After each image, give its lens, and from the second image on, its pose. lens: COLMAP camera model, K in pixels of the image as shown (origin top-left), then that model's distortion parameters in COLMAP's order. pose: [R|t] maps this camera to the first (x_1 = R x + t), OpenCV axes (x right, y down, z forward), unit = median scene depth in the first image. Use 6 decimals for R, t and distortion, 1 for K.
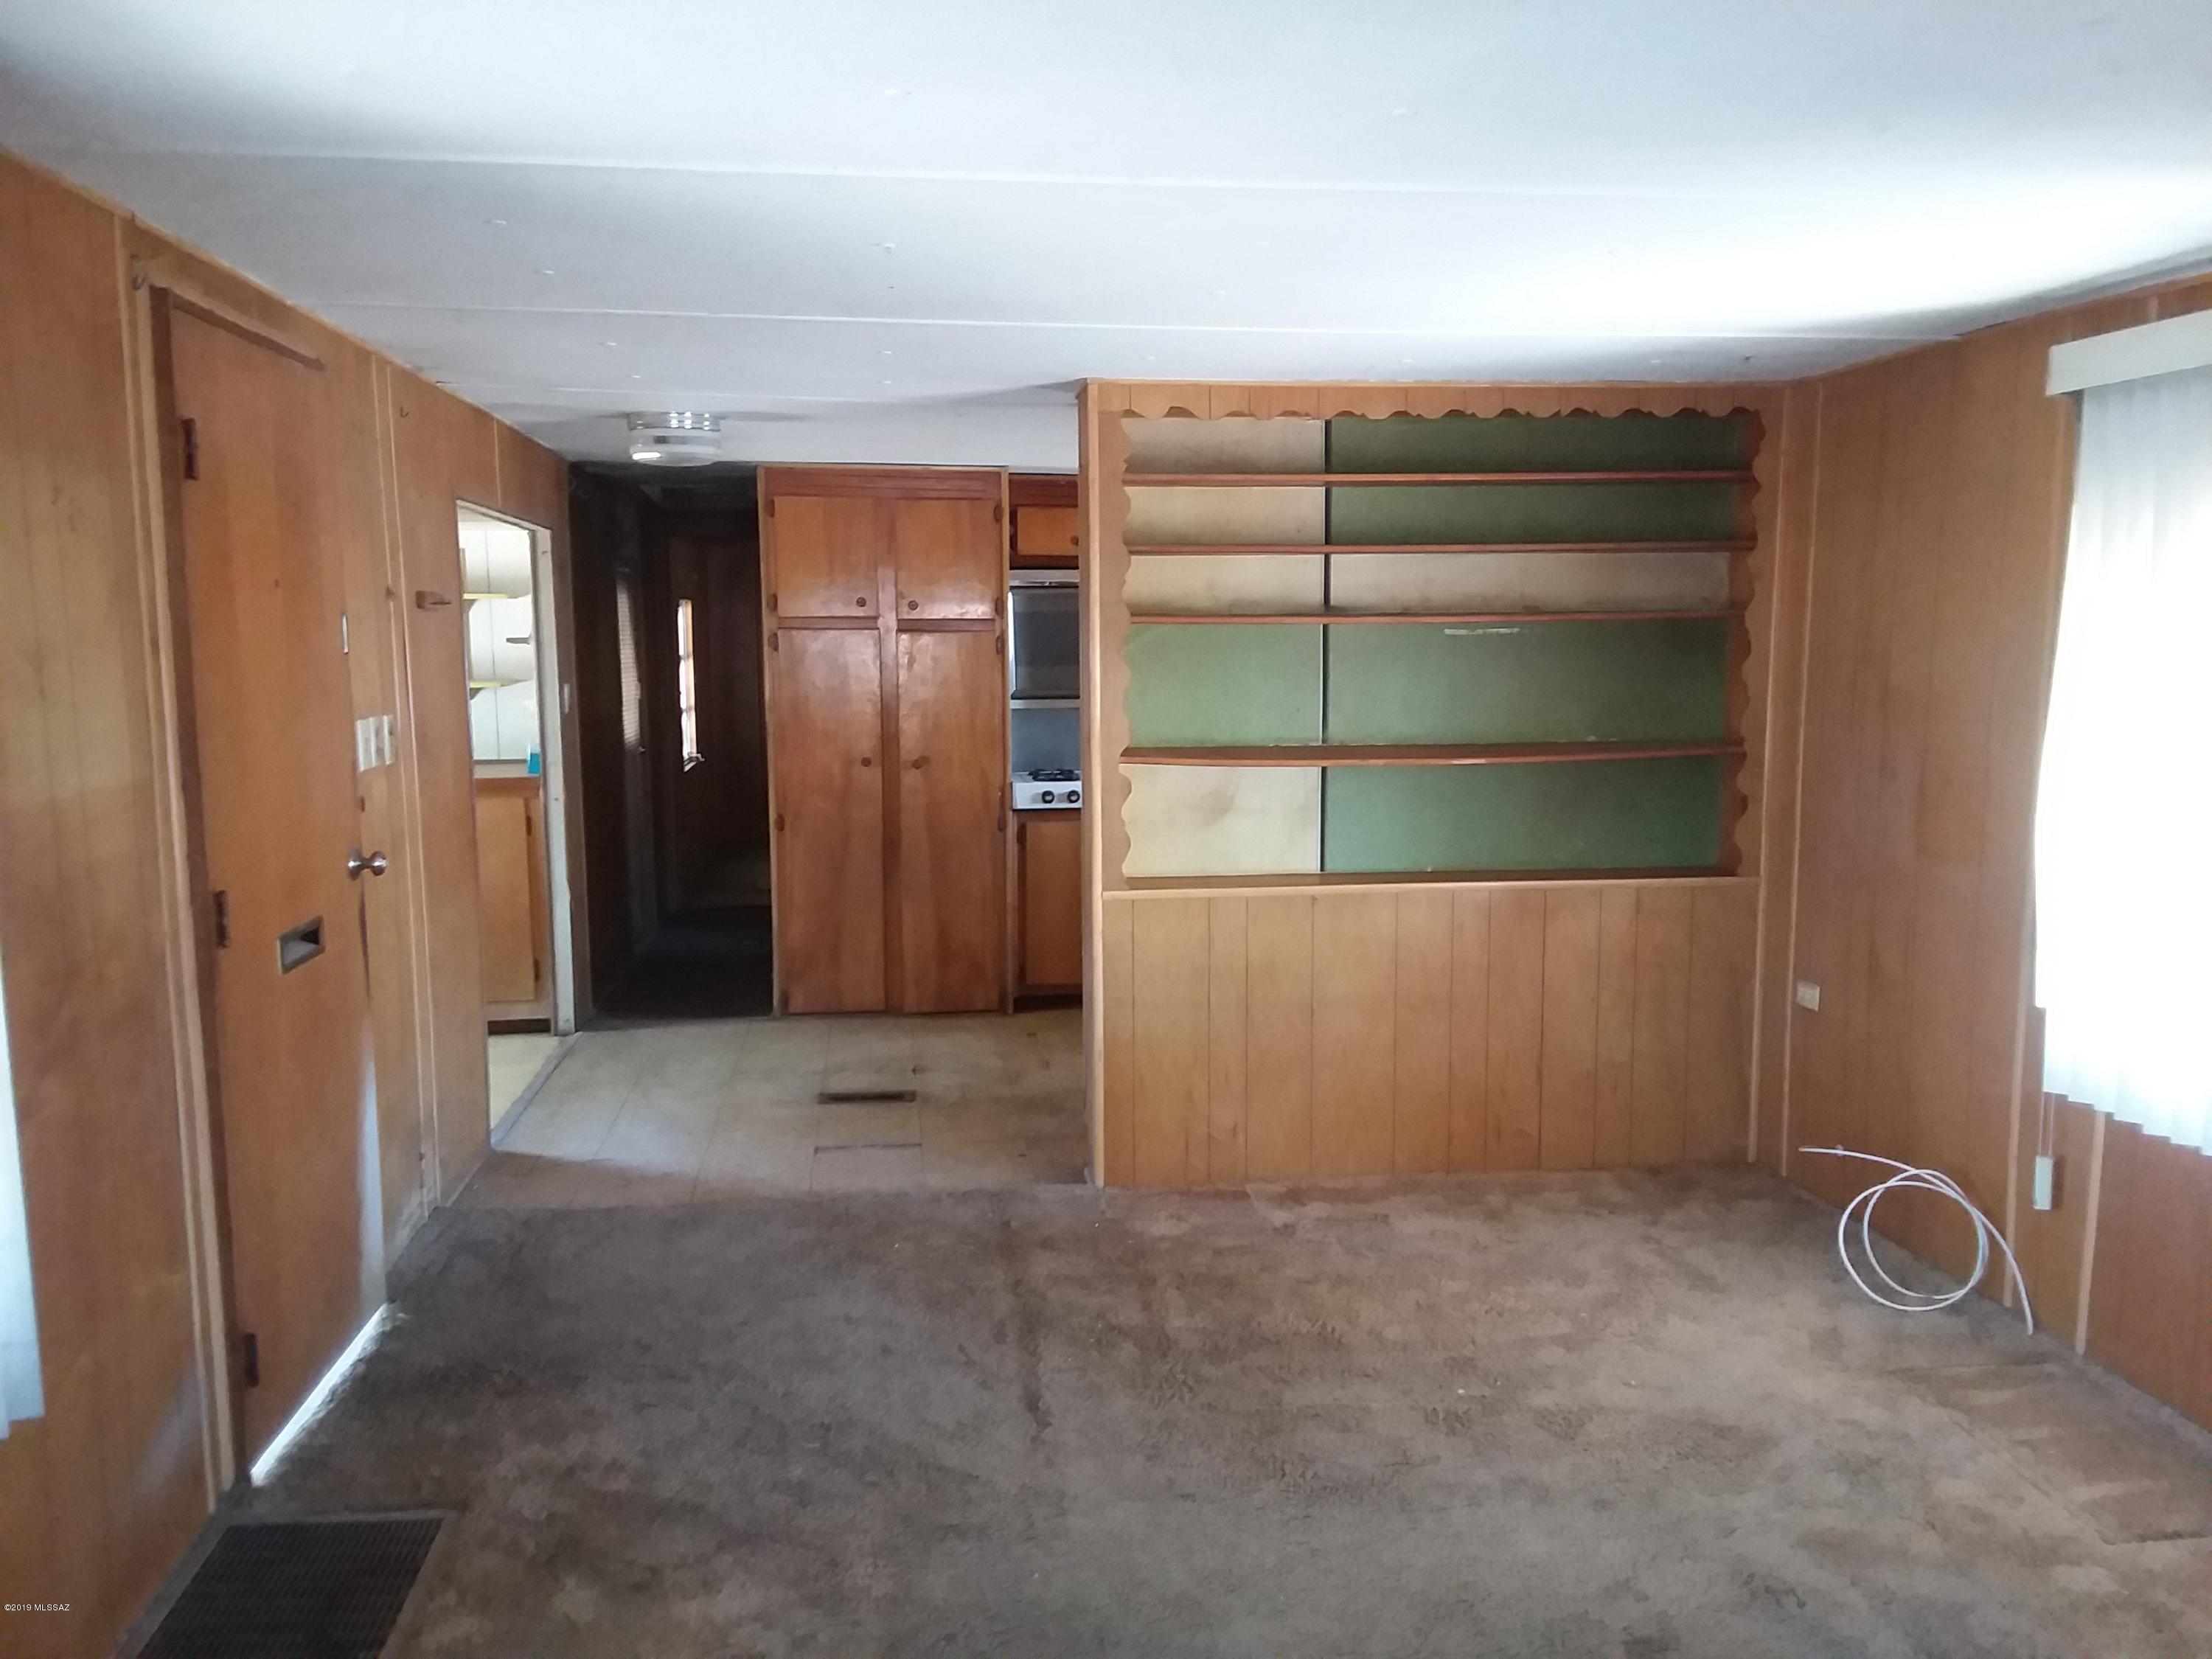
lens RADIAL K [[1725.1, 0, 1108.0], [0, 1725.1, 828.9], [0, 0, 1]] dist [-0.012194, -0.012272]
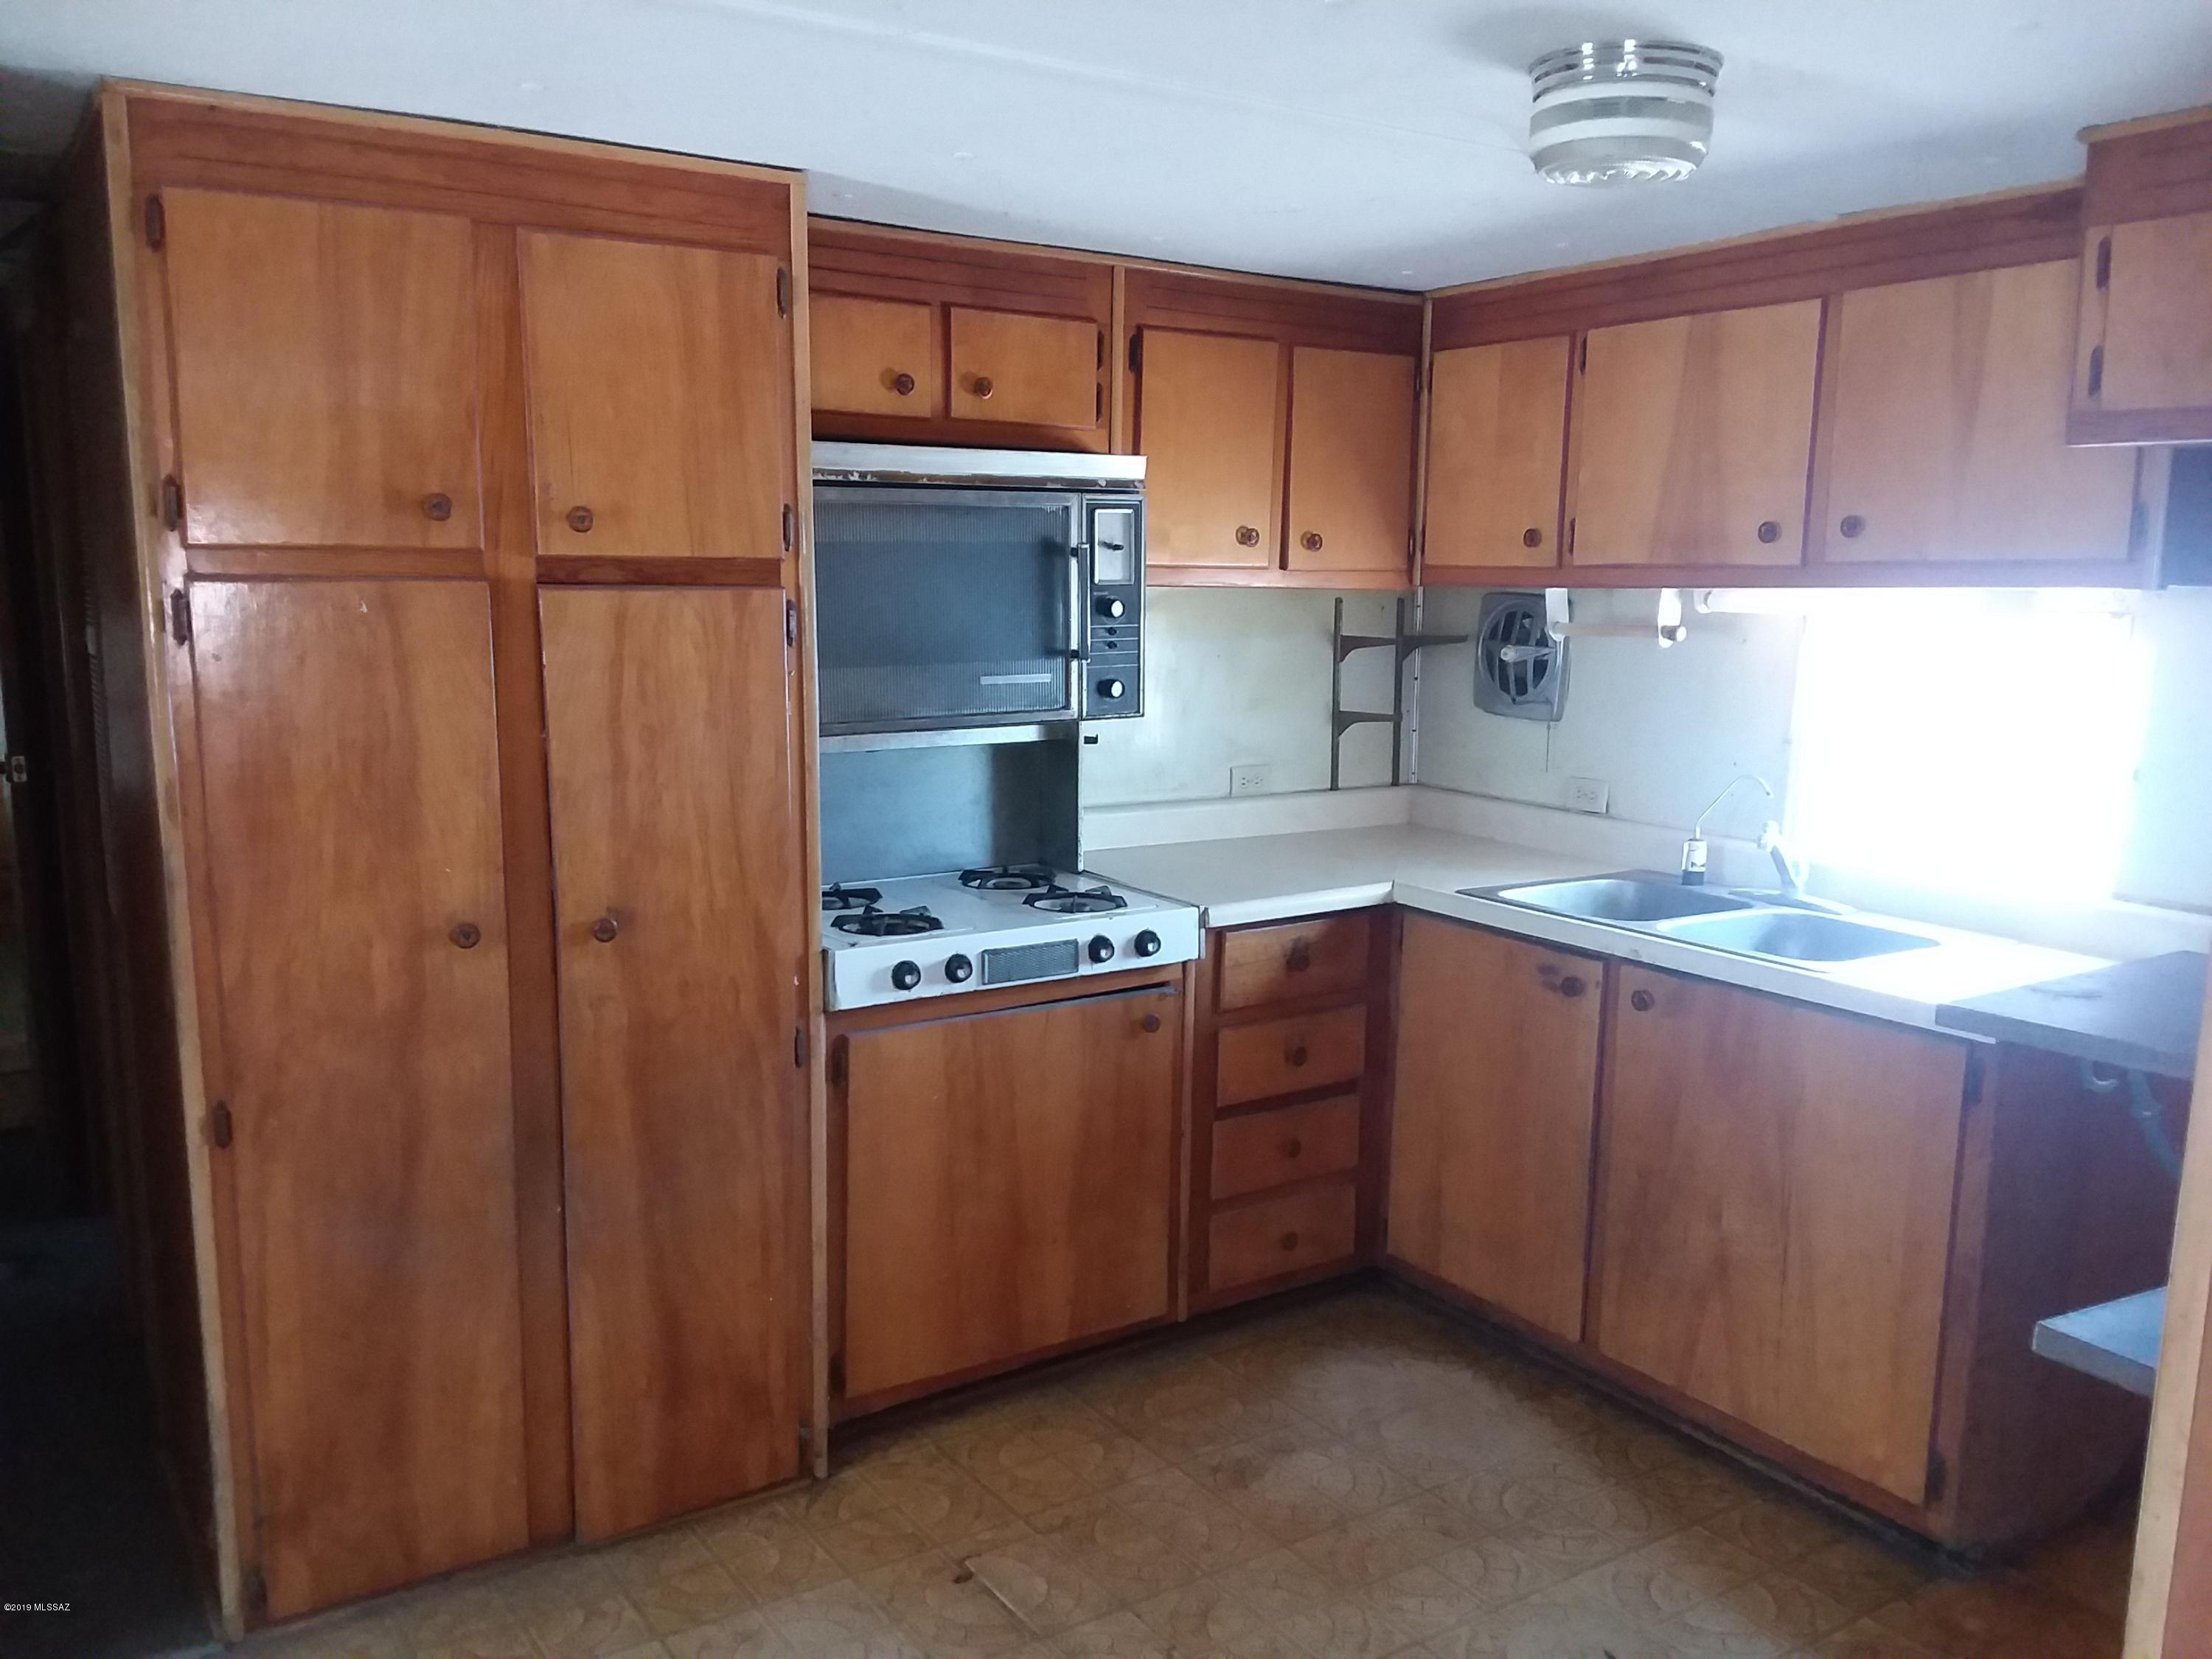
lens RADIAL K [[1725.1, 0, 1101.8], [0, 1725.1, 834.2], [0, 0, 1]] dist [-0.012194, -0.012272]
pose [[0.958759, -0.032884, 0.282310, -0.109666], [0.025481, 0.999229, 0.029857, -0.066152], [-0.283075, -0.021432, 0.958858, 0.589336]]
